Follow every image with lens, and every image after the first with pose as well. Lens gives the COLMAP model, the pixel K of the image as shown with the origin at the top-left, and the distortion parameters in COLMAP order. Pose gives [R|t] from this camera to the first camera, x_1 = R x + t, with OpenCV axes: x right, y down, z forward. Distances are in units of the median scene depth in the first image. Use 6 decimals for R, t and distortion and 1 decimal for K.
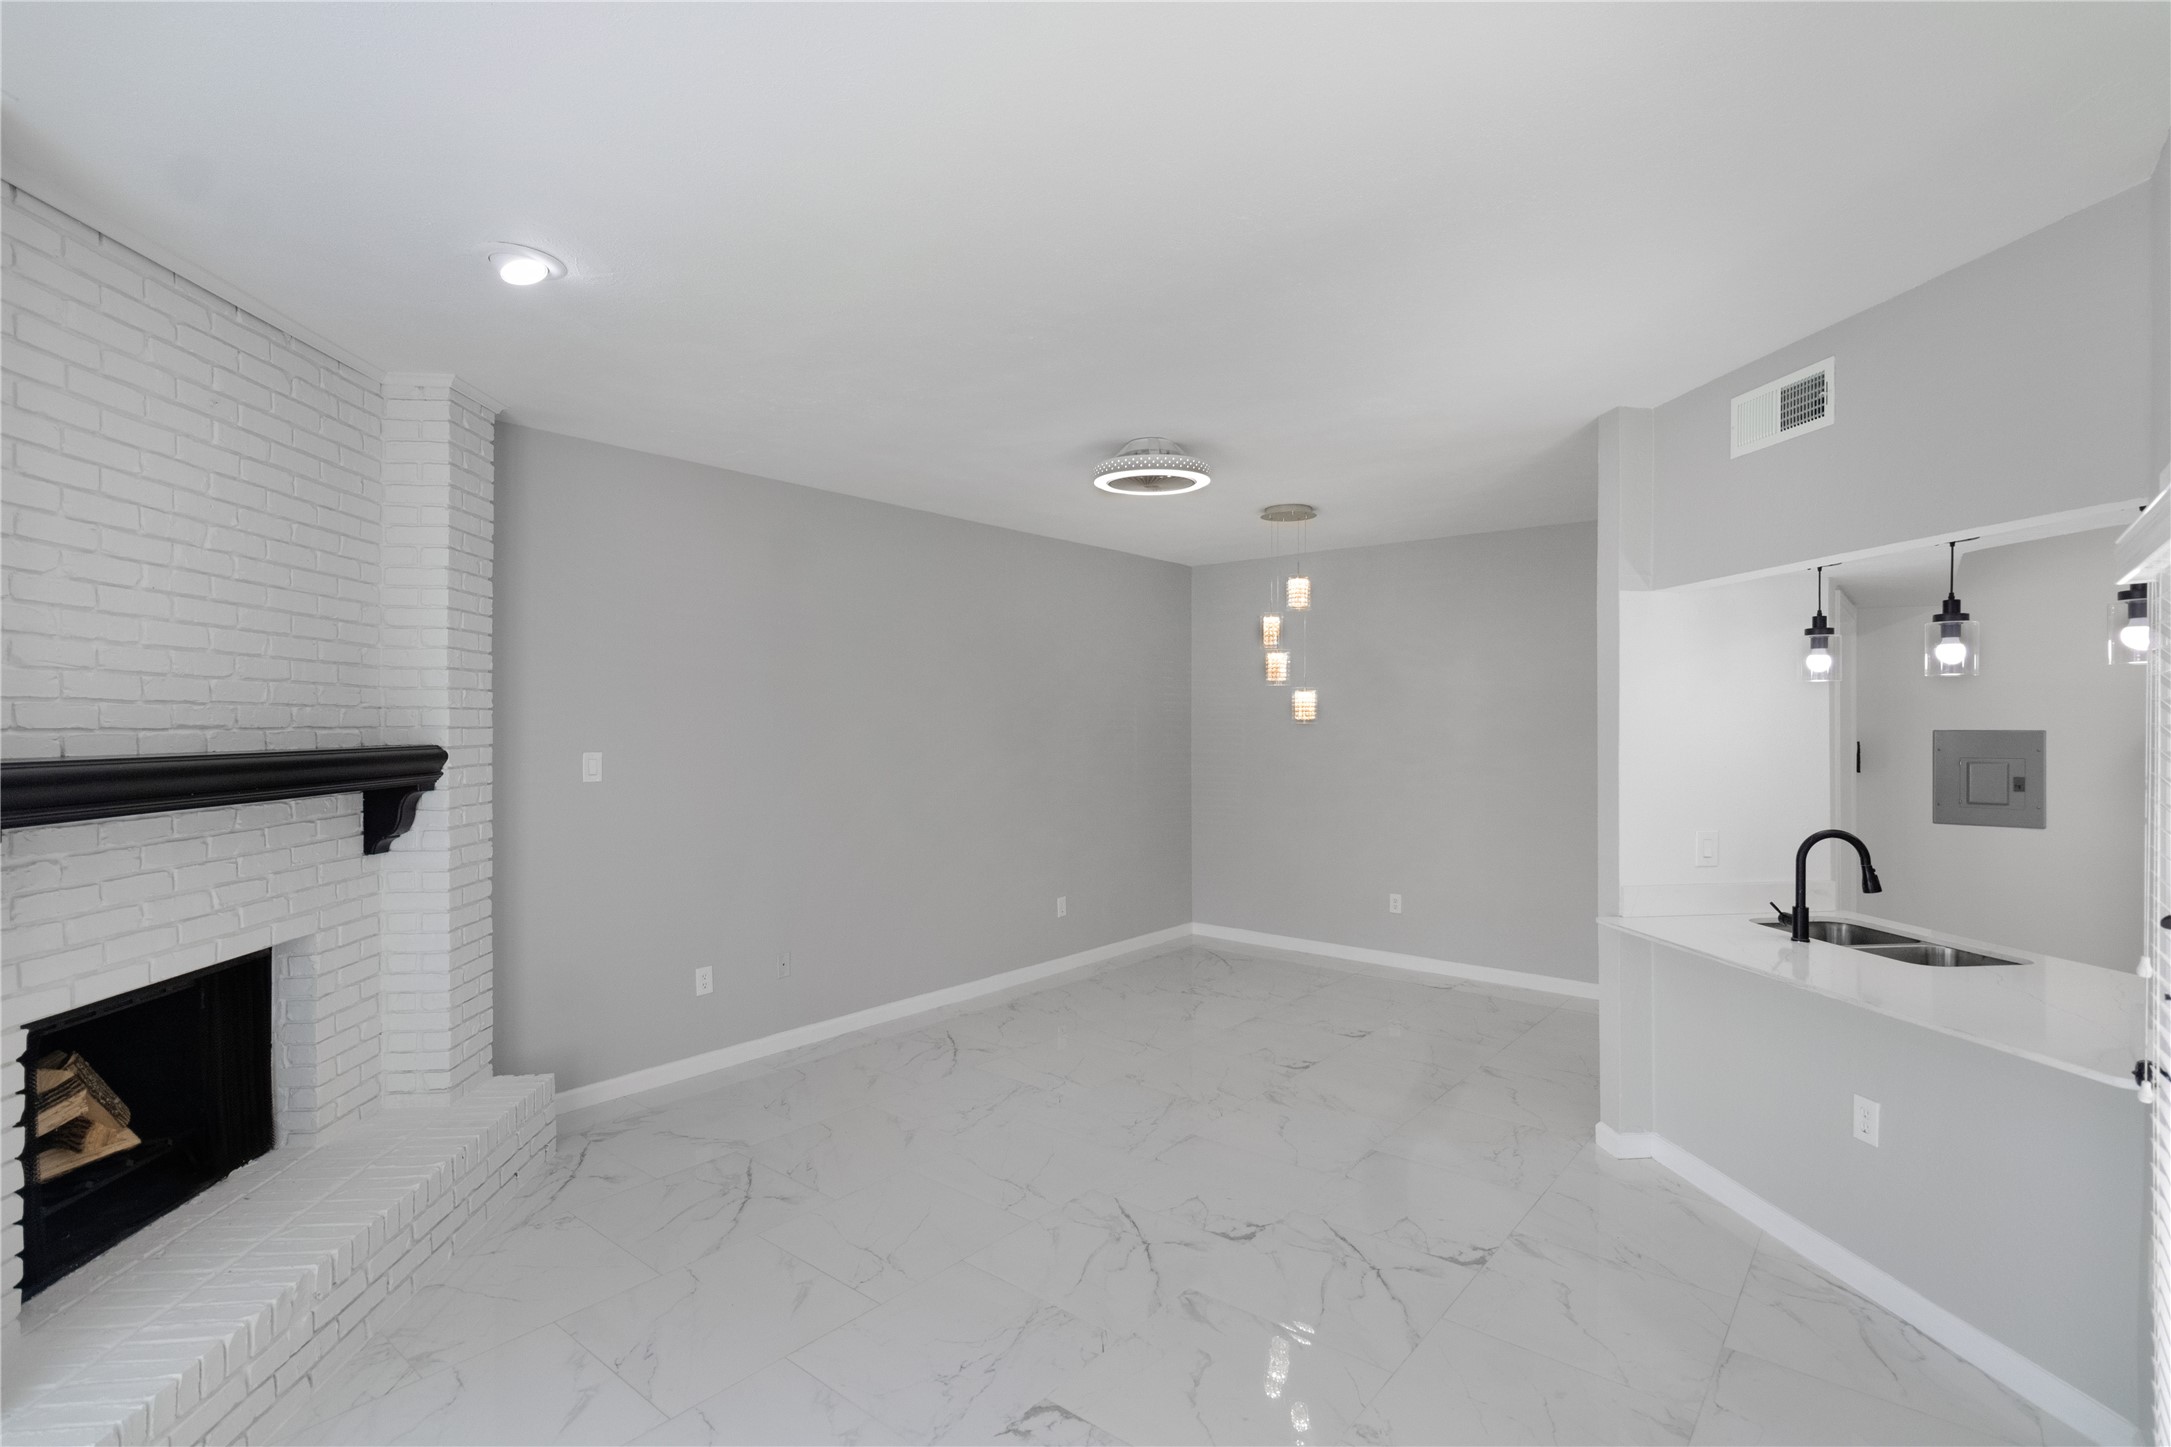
lens RADIAL K [[1029.0, 0, 1085.5], [0, 1029.0, 723.5], [0, 0, 1]] dist [-0.000991, -0.000281]
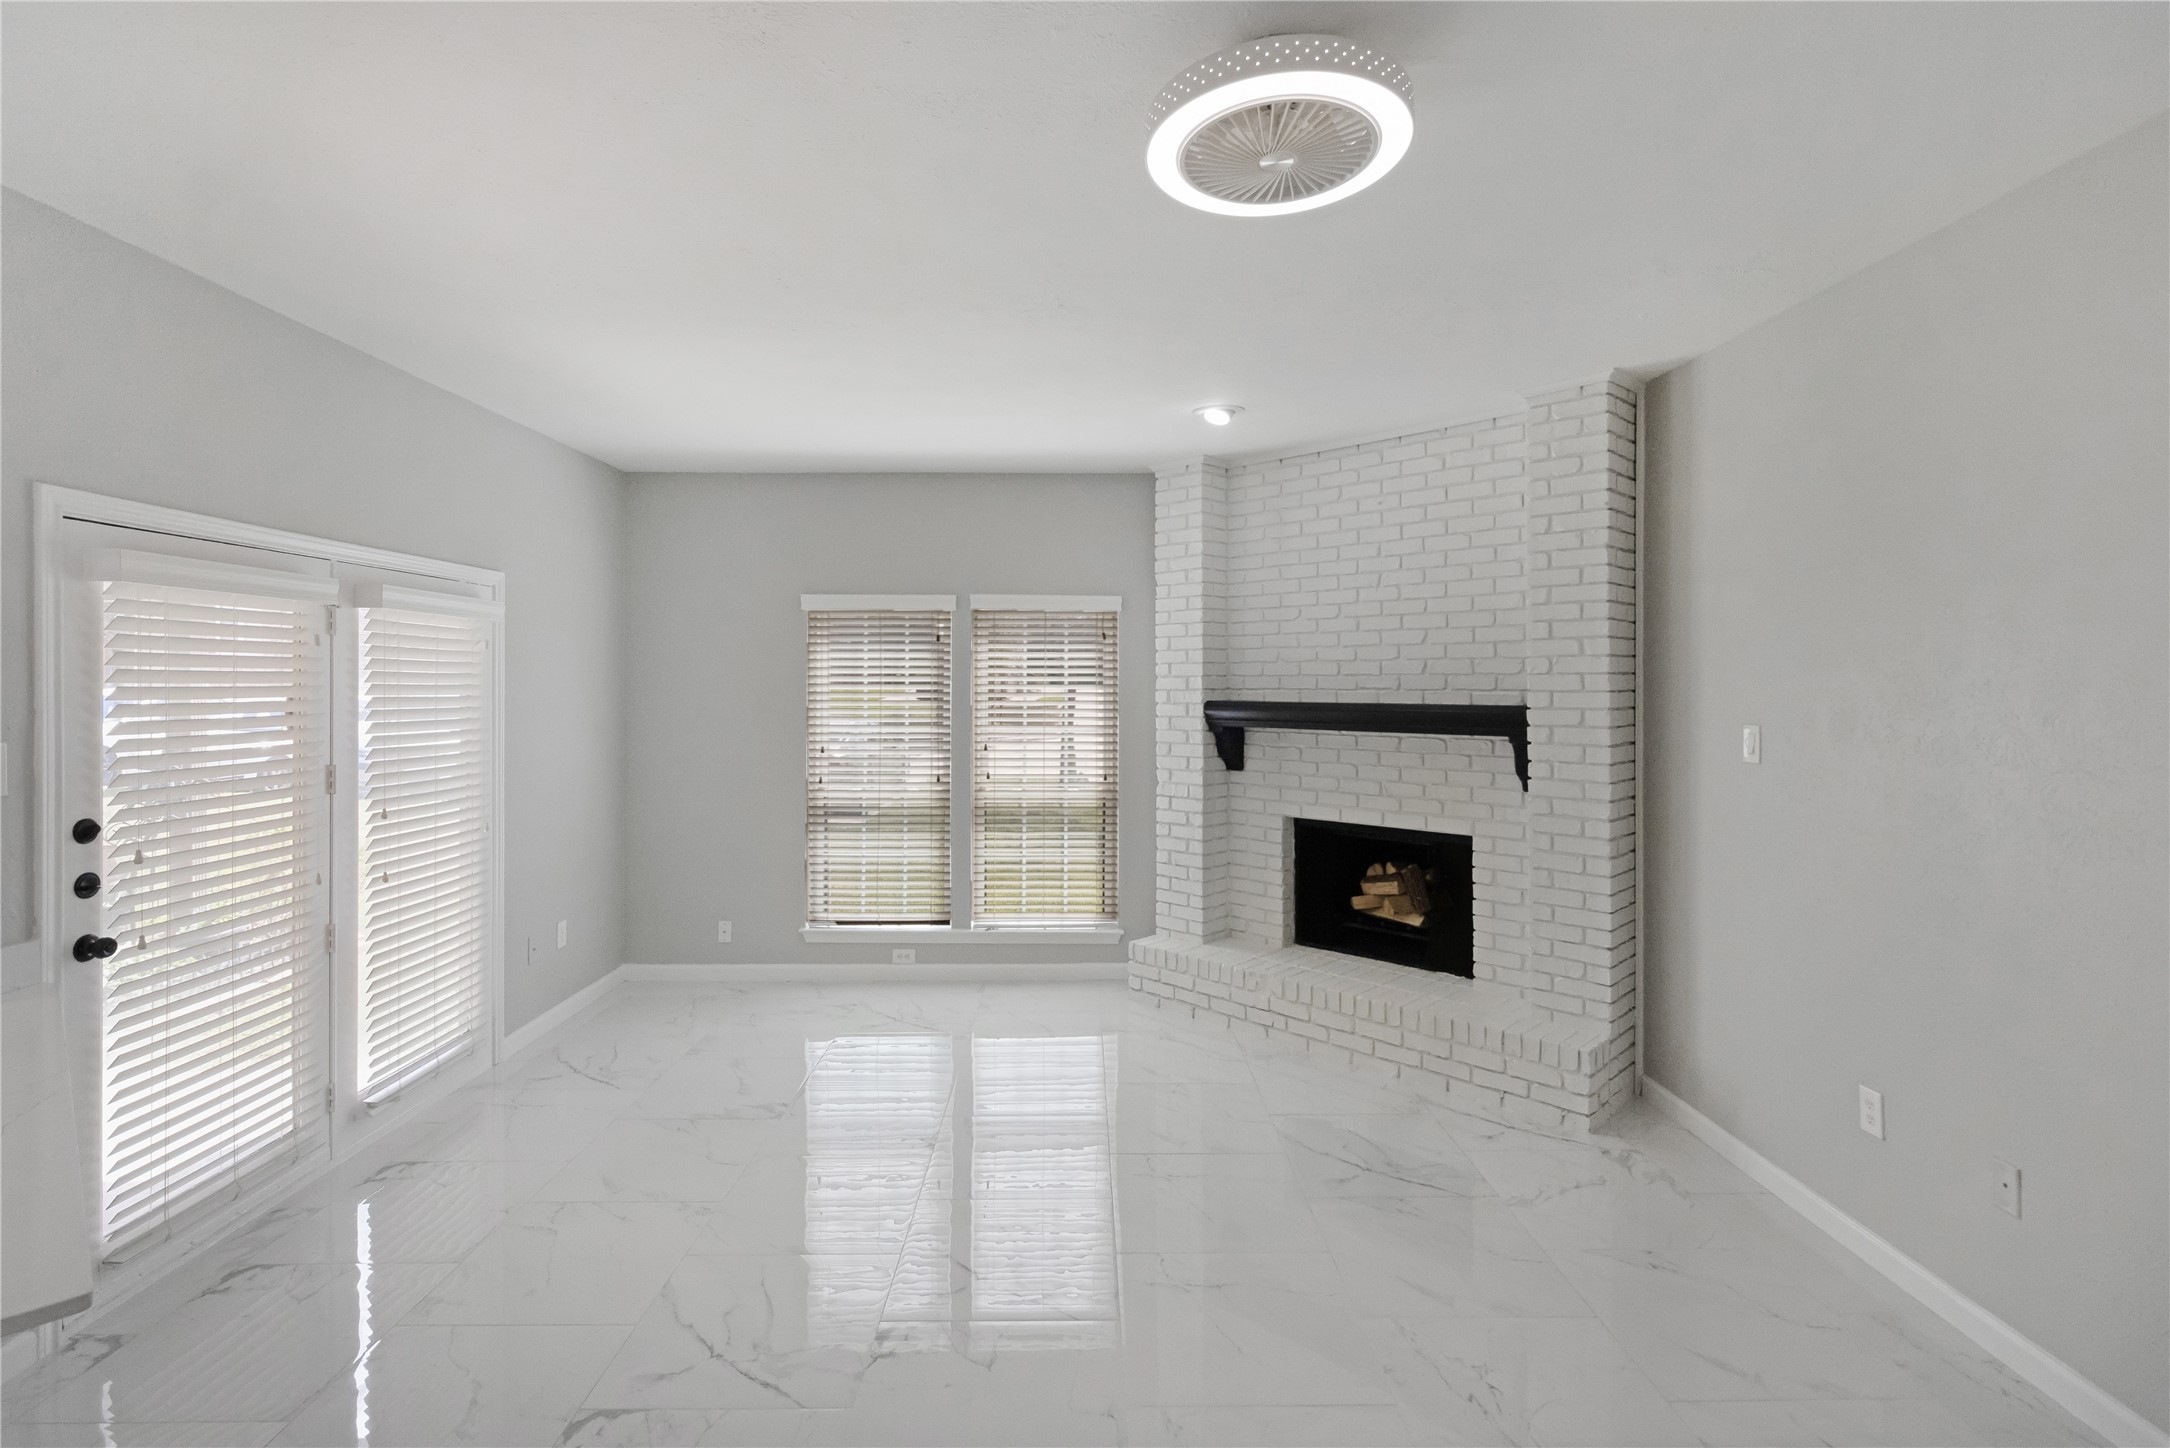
lens RADIAL K [[1004.3, 0, 1087.9], [0, 1004.3, 684.7], [0, 0, 1]] dist [0.002791, 0.000236]
pose [[-0.760788, -0.001160, -0.649000, 0.554743], [-0.002144, 0.999997, 0.000726, -0.002837], [0.648997, 0.001944, -0.760788, 1.731150]]
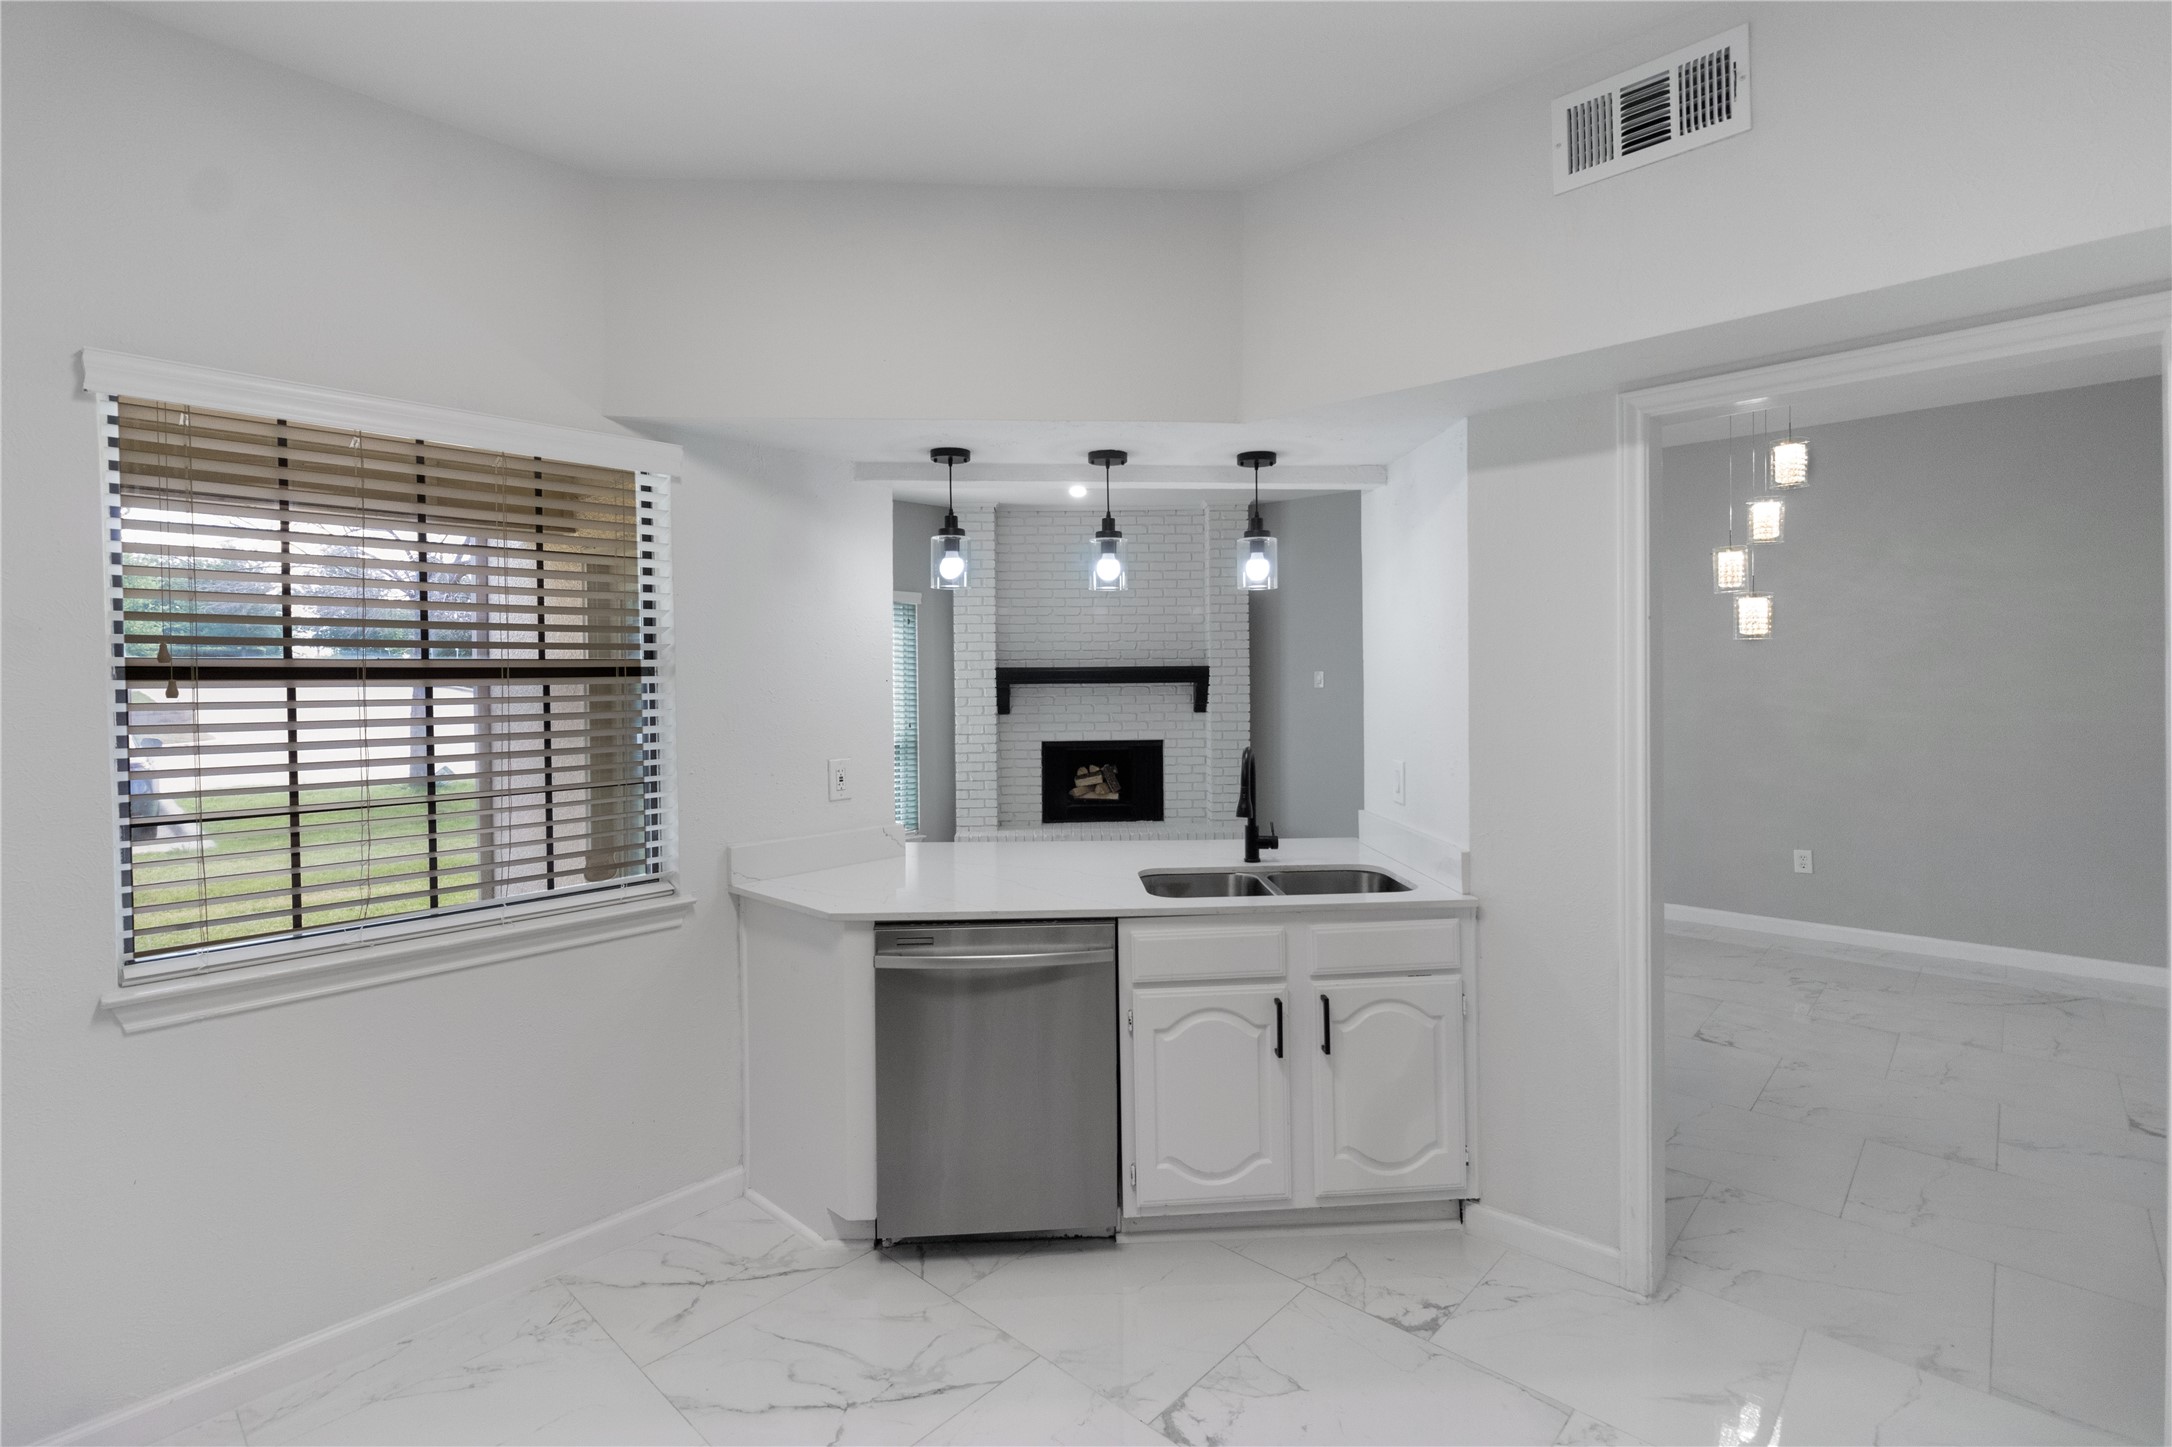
lens RADIAL K [[1002.1, 0, 1078.7], [0, 1002.1, 686.7], [0, 0, 1]] dist [0.000798, 0.000258]
pose [[-0.066480, 0.014409, -0.997684, 1.762967], [0.006985, 0.999878, 0.013975, 0.038479], [0.997763, -0.006039, -0.066572, 0.967758]]
